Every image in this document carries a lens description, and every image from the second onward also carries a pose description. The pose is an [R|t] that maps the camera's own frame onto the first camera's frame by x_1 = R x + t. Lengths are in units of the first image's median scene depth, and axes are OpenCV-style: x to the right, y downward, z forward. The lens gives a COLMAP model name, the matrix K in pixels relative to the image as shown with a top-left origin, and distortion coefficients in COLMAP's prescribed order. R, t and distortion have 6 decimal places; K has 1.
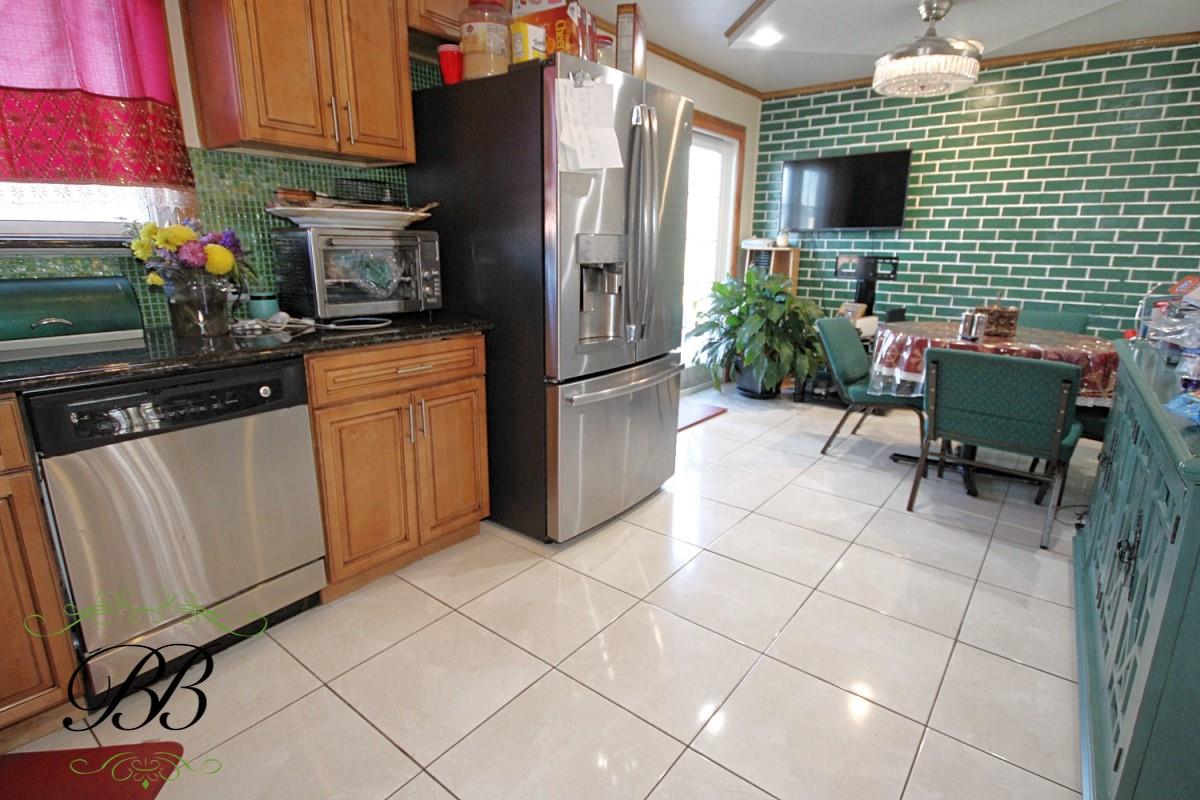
lens RADIAL K [[604.9, 0, 600.0], [0, 604.9, 400.0], [0, 0, 1]] dist [0.007287, -0.005047]
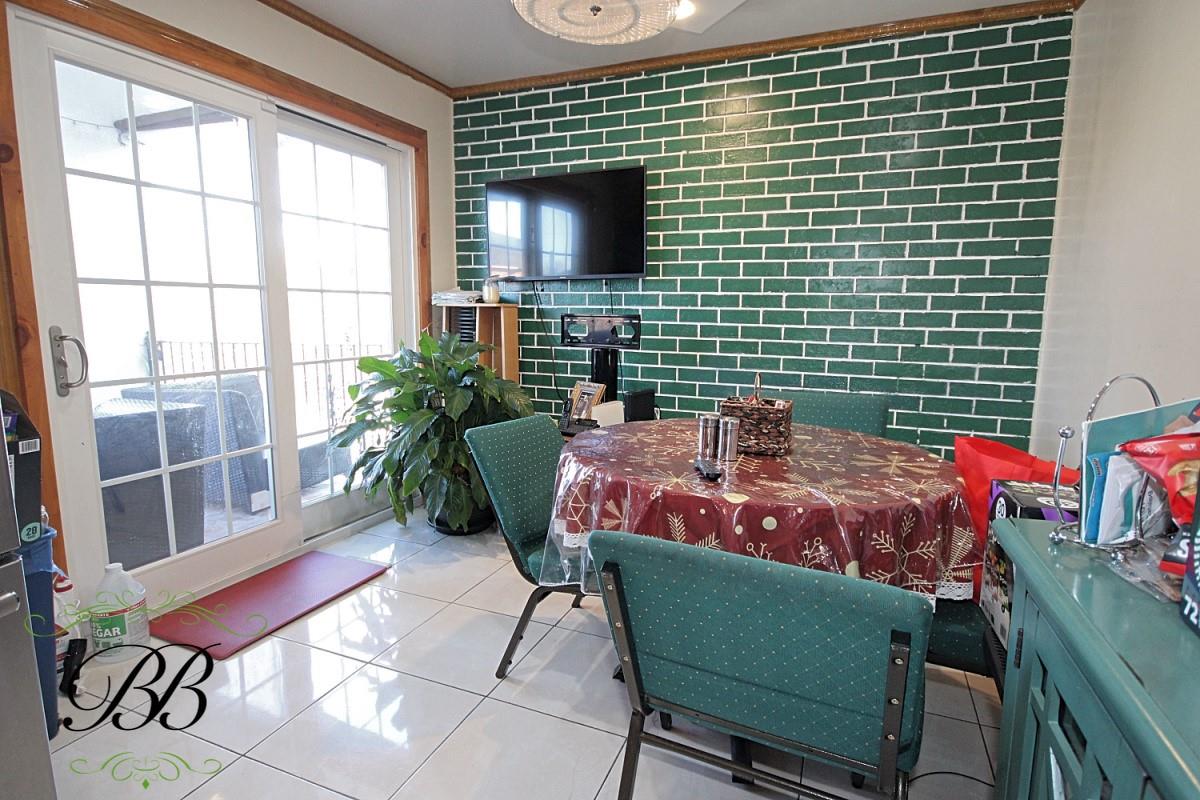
lens RADIAL K [[604.9, 0, 599.8], [0, 604.9, 397.0], [0, 0, 1]] dist [0.007287, -0.005047]
pose [[0.964974, -0.041810, 0.258993, 0.263438], [0.067525, 0.993540, -0.091202, -0.082941], [-0.253506, 0.105496, 0.961564, 0.353423]]
